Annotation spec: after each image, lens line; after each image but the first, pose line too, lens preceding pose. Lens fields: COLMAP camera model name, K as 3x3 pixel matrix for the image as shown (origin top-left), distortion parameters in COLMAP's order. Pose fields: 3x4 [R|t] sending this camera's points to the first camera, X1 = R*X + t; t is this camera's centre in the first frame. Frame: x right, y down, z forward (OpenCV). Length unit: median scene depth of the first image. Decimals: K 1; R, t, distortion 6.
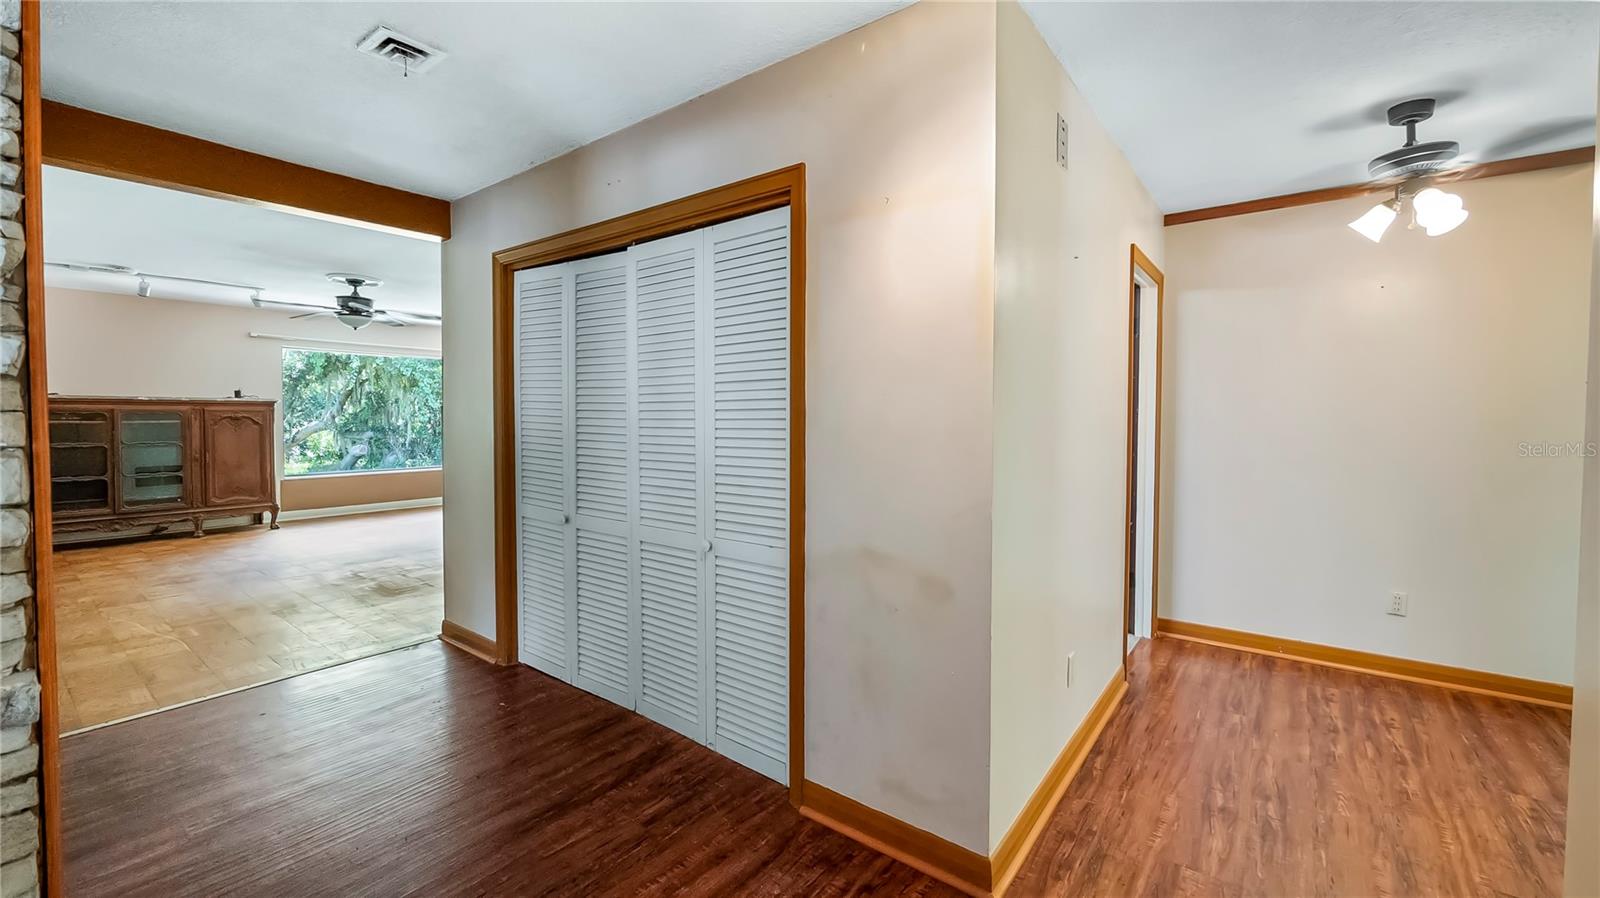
lens RADIAL K [[650.9, 0, 804.0], [0, 650.9, 427.0], [0, 0, 1]] dist [-0.003043, -0.000130]
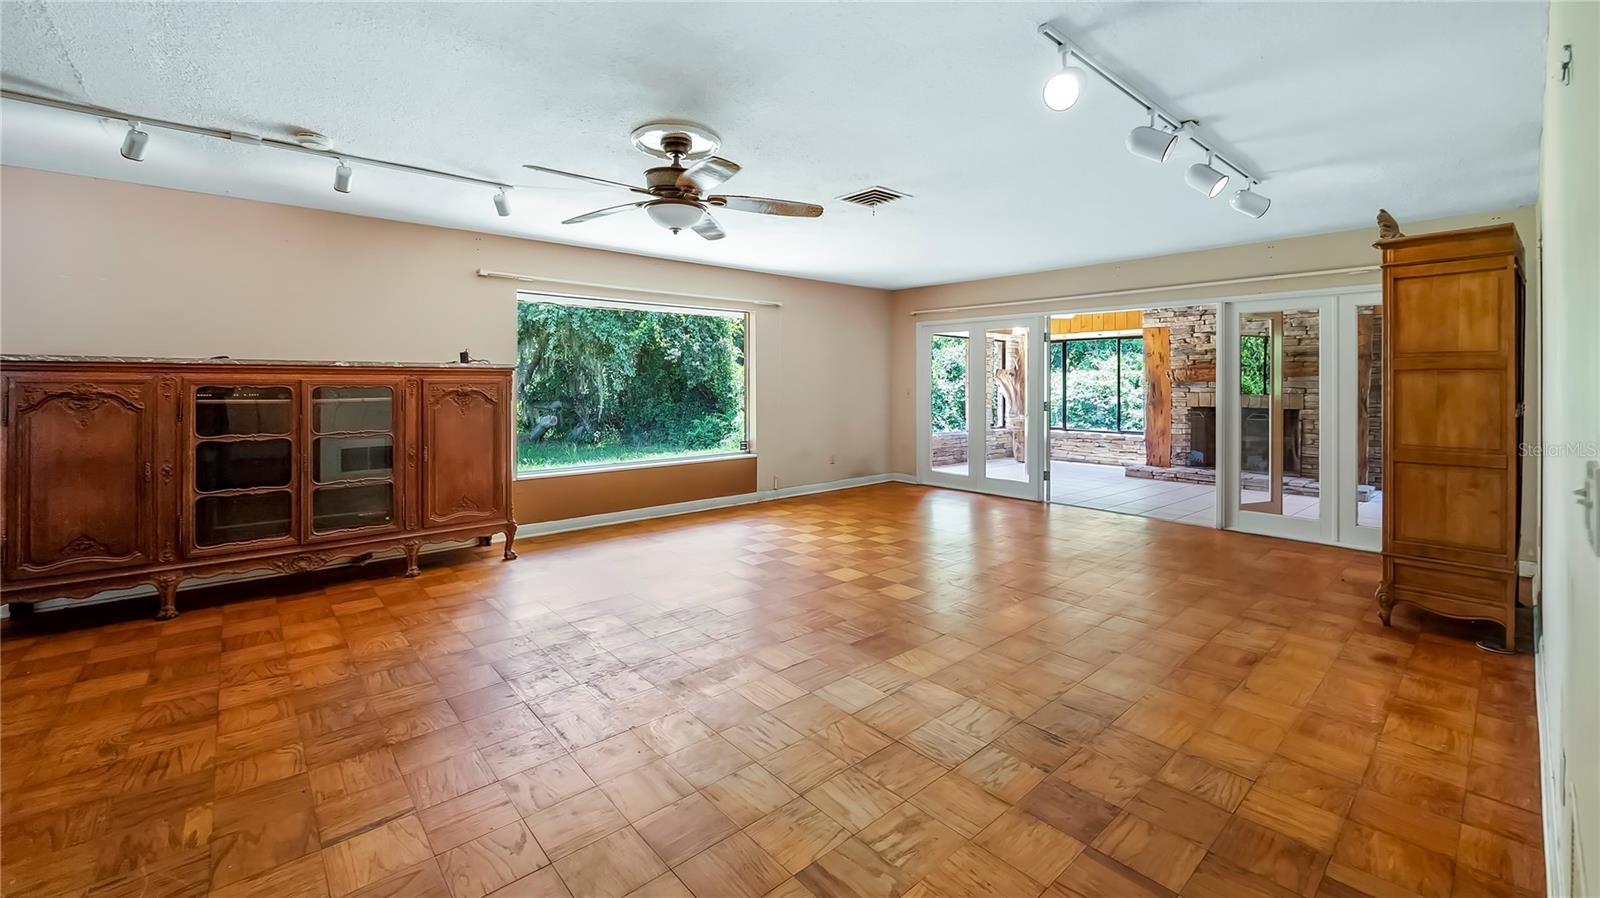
lens RADIAL K [[650.9, 0, 806.3], [0, 650.9, 379.3], [0, 0, 1]] dist [-0.003043, -0.000130]
pose [[0.981595, -0.002528, -0.190958, -0.393829], [-0.001902, 0.999733, -0.023013, -0.012963], [0.190965, 0.022953, 0.981328, 0.404544]]
